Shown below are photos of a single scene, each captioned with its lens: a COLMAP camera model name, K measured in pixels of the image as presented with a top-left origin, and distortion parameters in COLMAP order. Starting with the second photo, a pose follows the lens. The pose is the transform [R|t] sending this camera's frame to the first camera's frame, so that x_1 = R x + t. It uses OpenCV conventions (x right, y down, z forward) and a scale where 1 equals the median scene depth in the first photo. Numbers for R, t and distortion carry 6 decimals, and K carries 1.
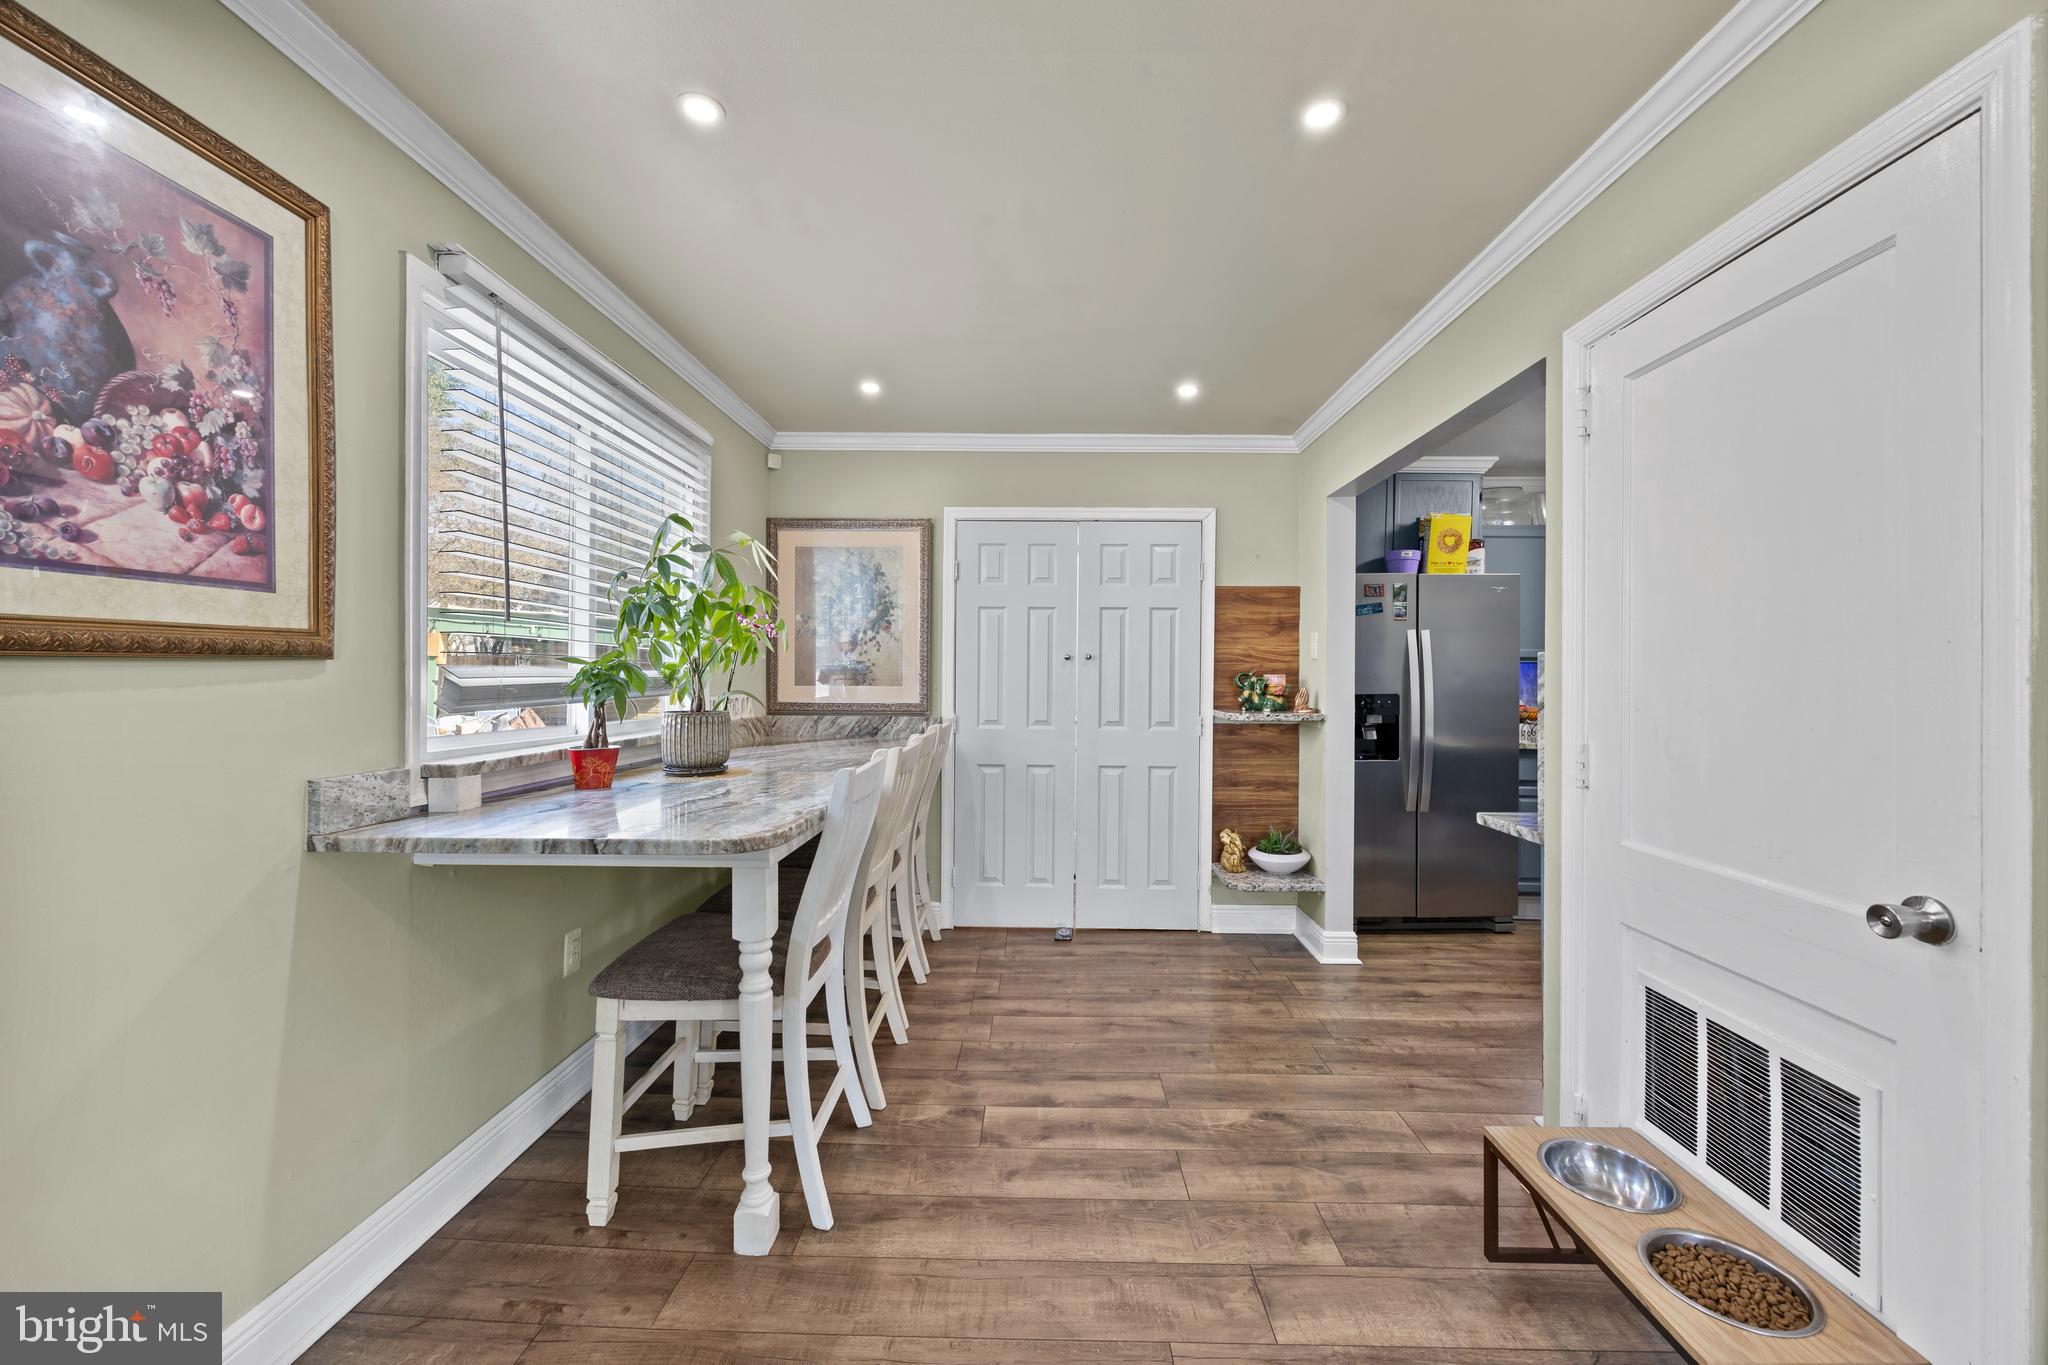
lens RADIAL K [[782.4, 0, 1029.7], [0, 782.4, 677.3], [0, 0, 1]] dist [-0.003937, 0.000239]
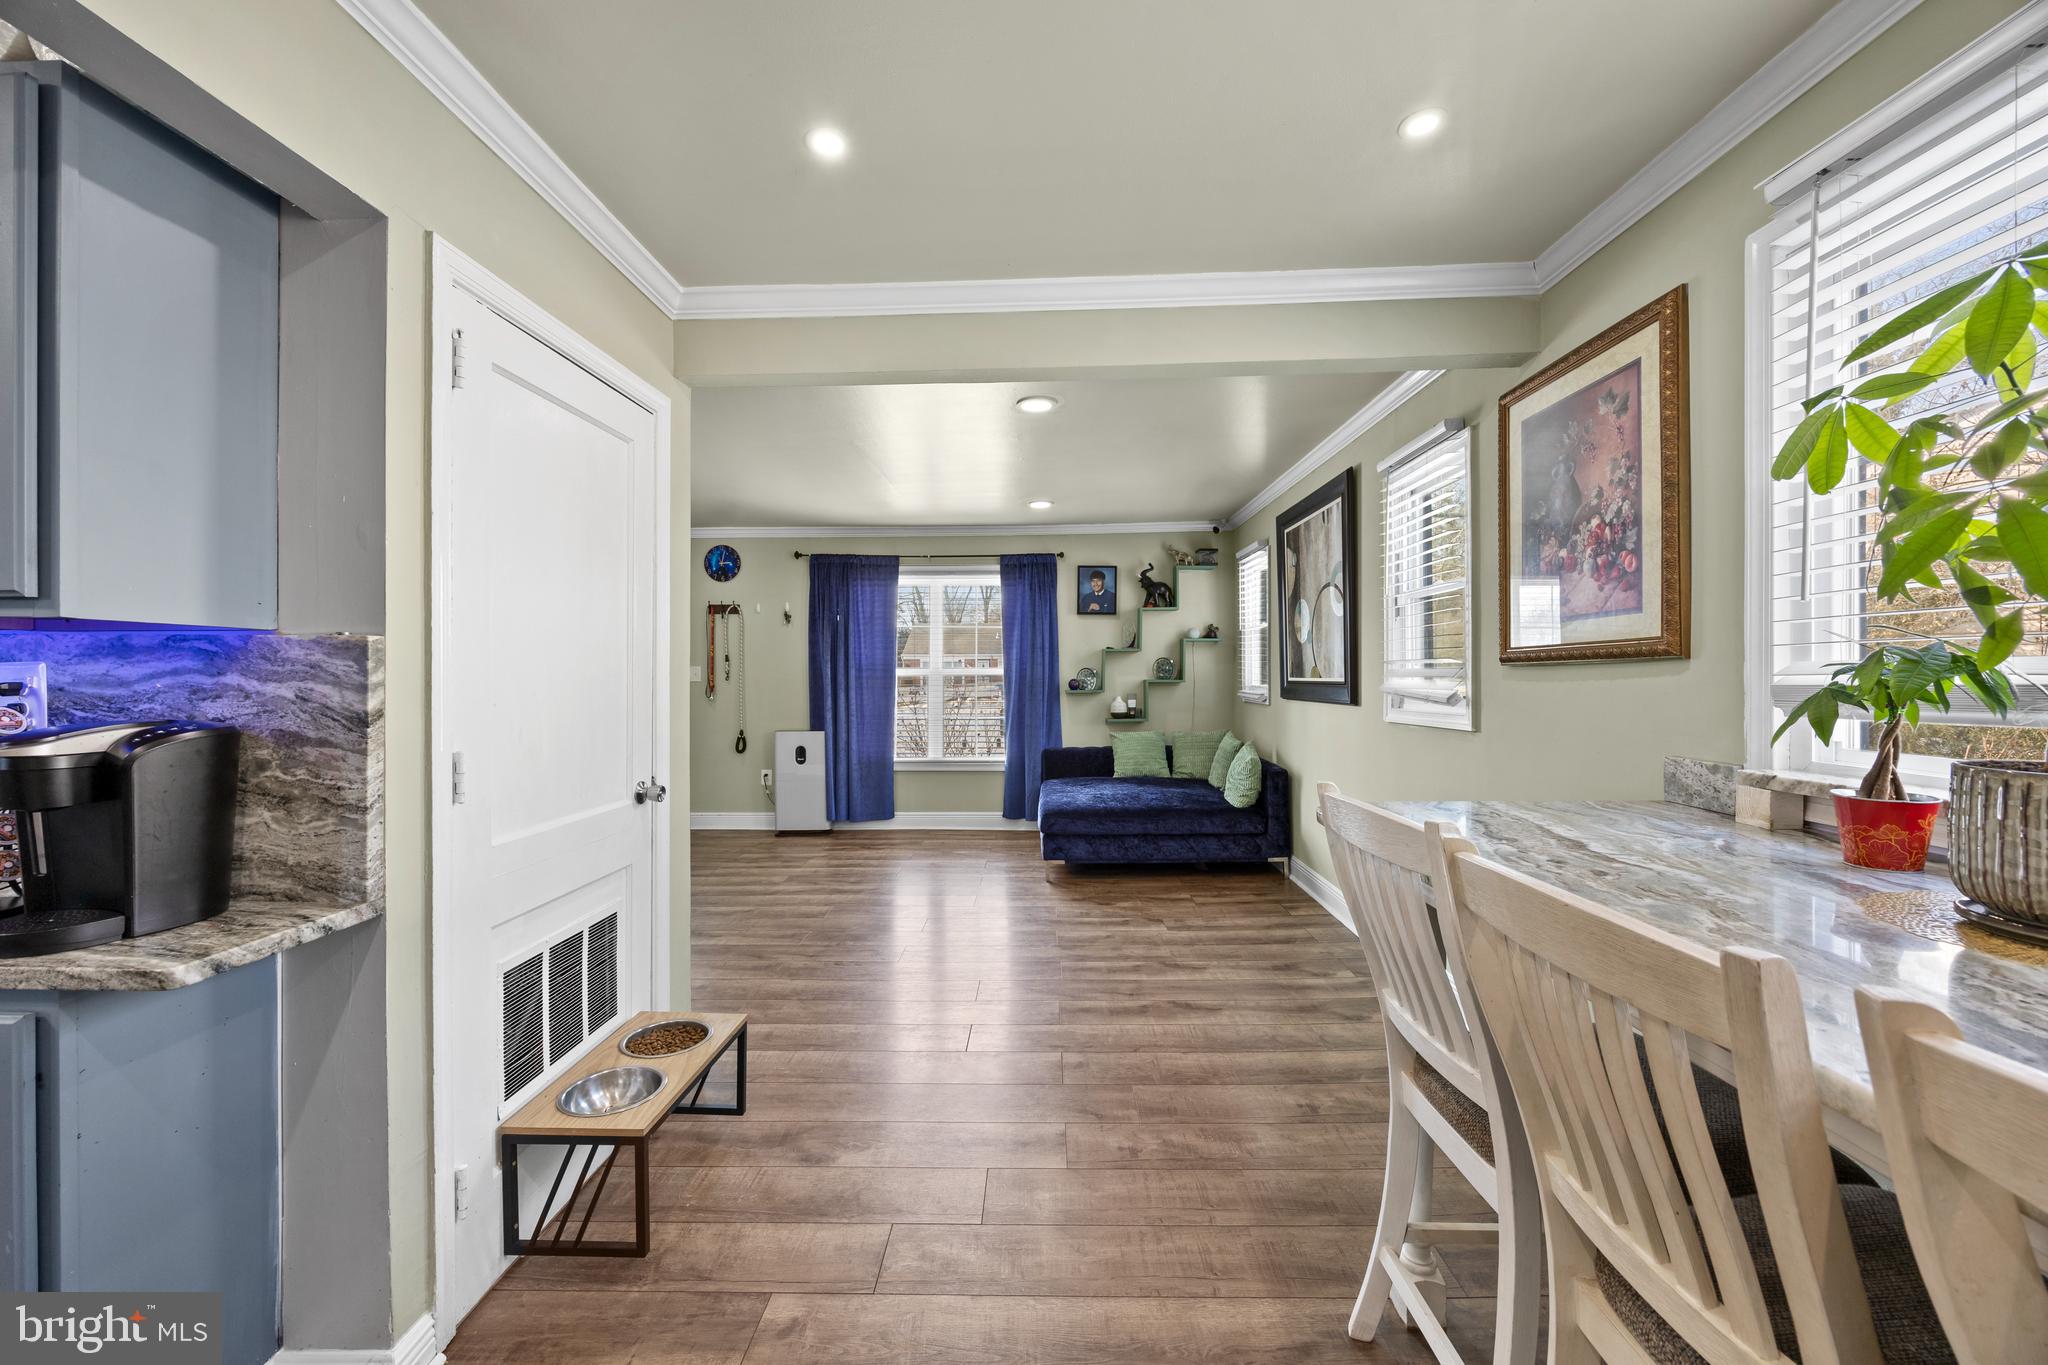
lens RADIAL K [[782.4, 0, 1024.7], [0, 782.4, 672.4], [0, 0, 1]] dist [-0.003937, 0.000239]
pose [[-0.999939, -0.001242, 0.010987, 0.050027], [-0.001214, 0.999996, 0.002609, -0.002003], [-0.010990, 0.002595, -0.999936, 1.085933]]
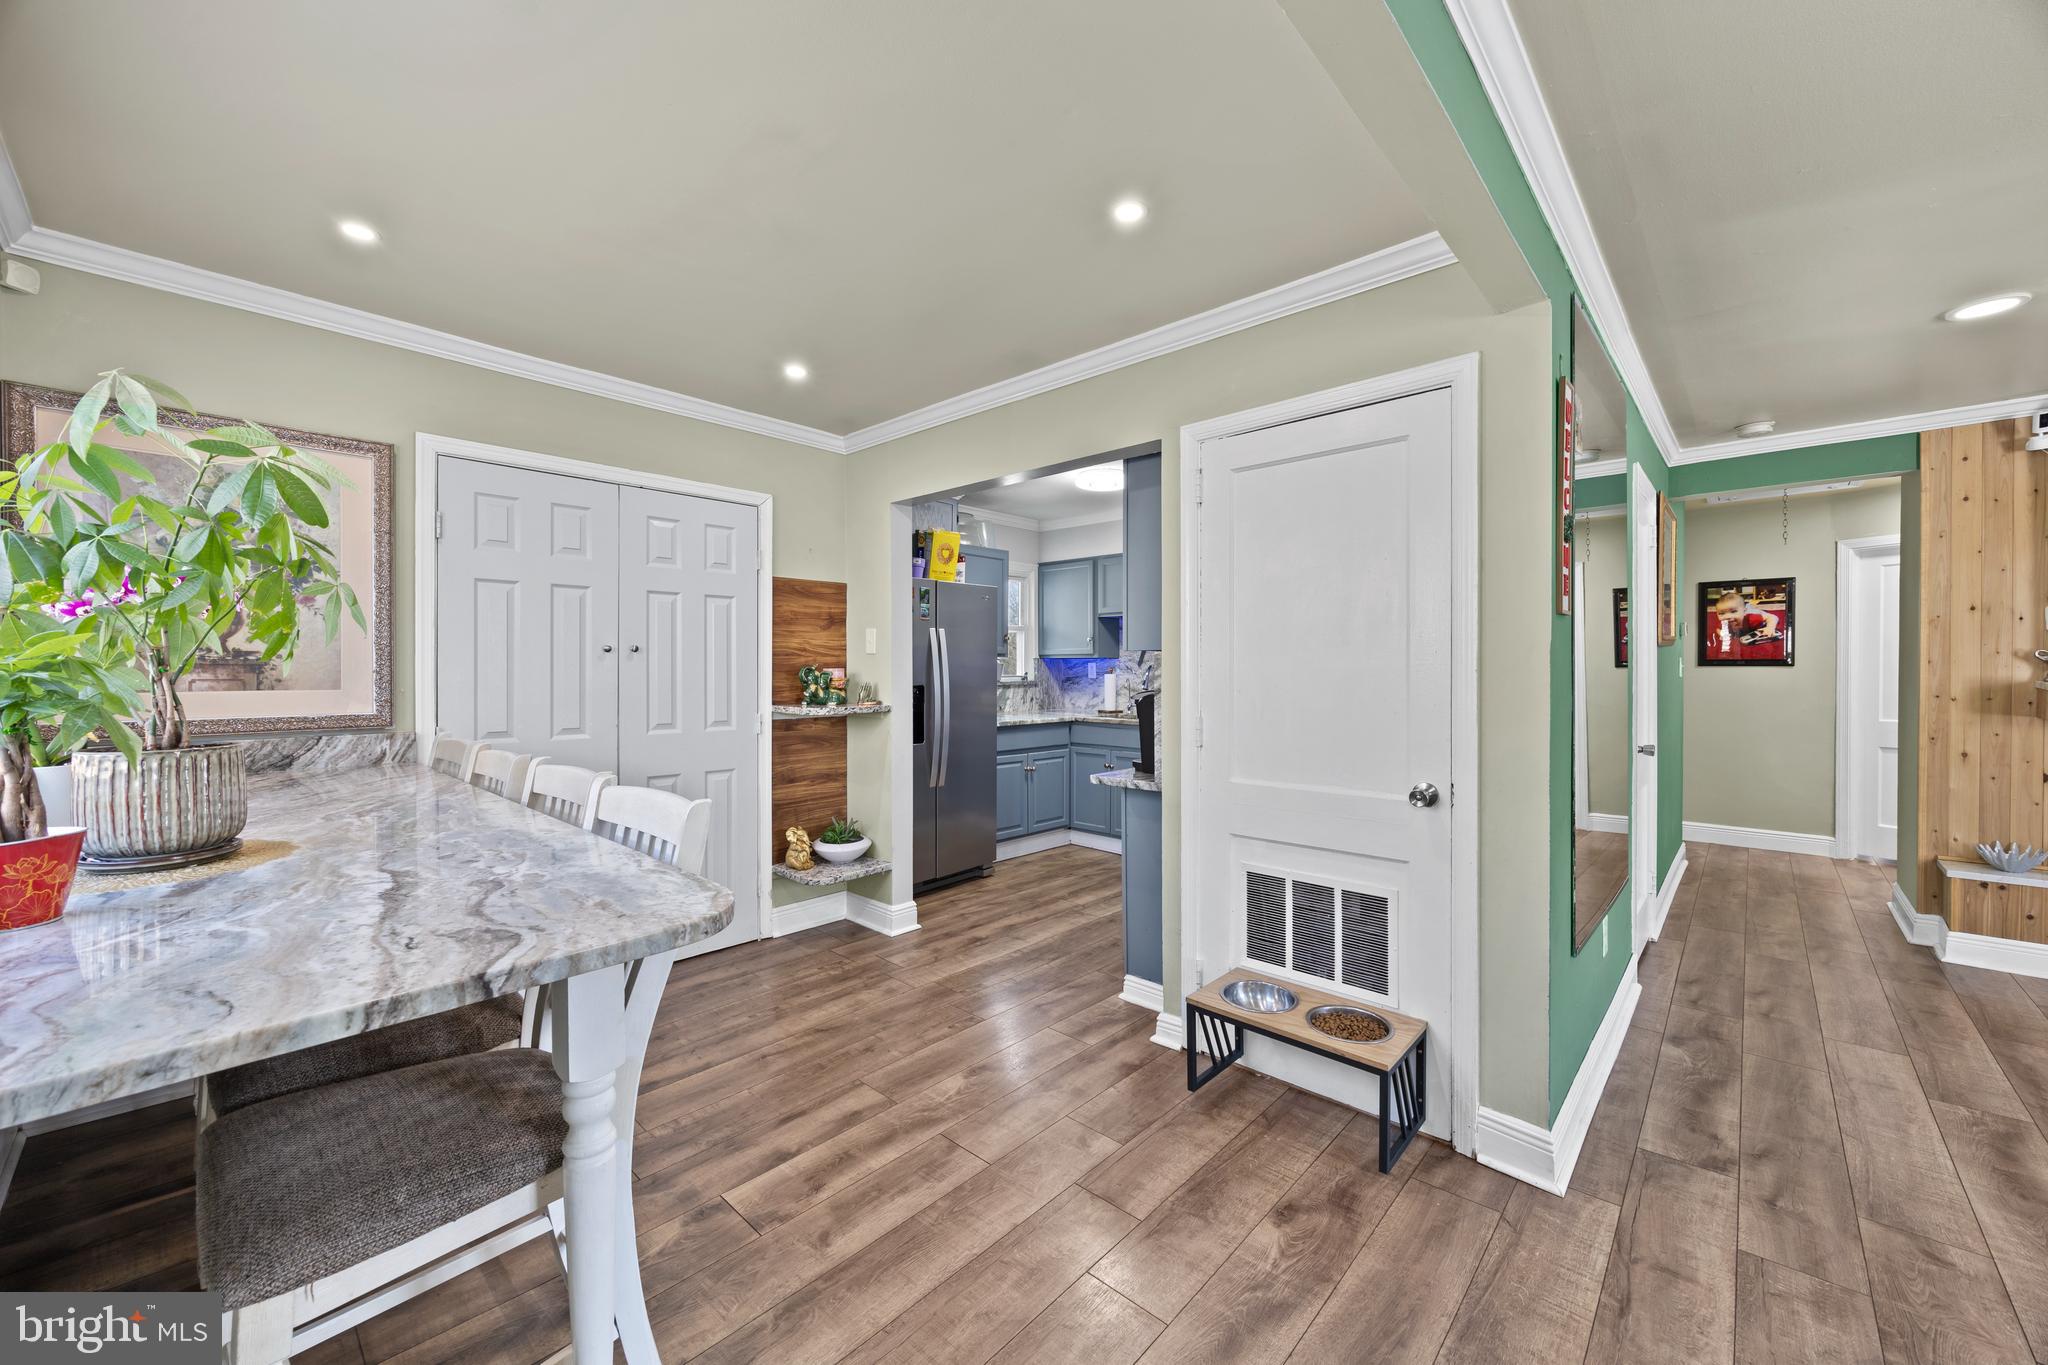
lens RADIAL K [[782.4, 0, 1036.7], [0, 782.4, 674.2], [0, 0, 1]] dist [-0.003937, 0.000239]
pose [[0.662887, -0.011747, 0.748627, -0.340003], [0.006783, 0.999930, 0.009684, -0.005190], [-0.748689, -0.001341, 0.662920, 0.156133]]
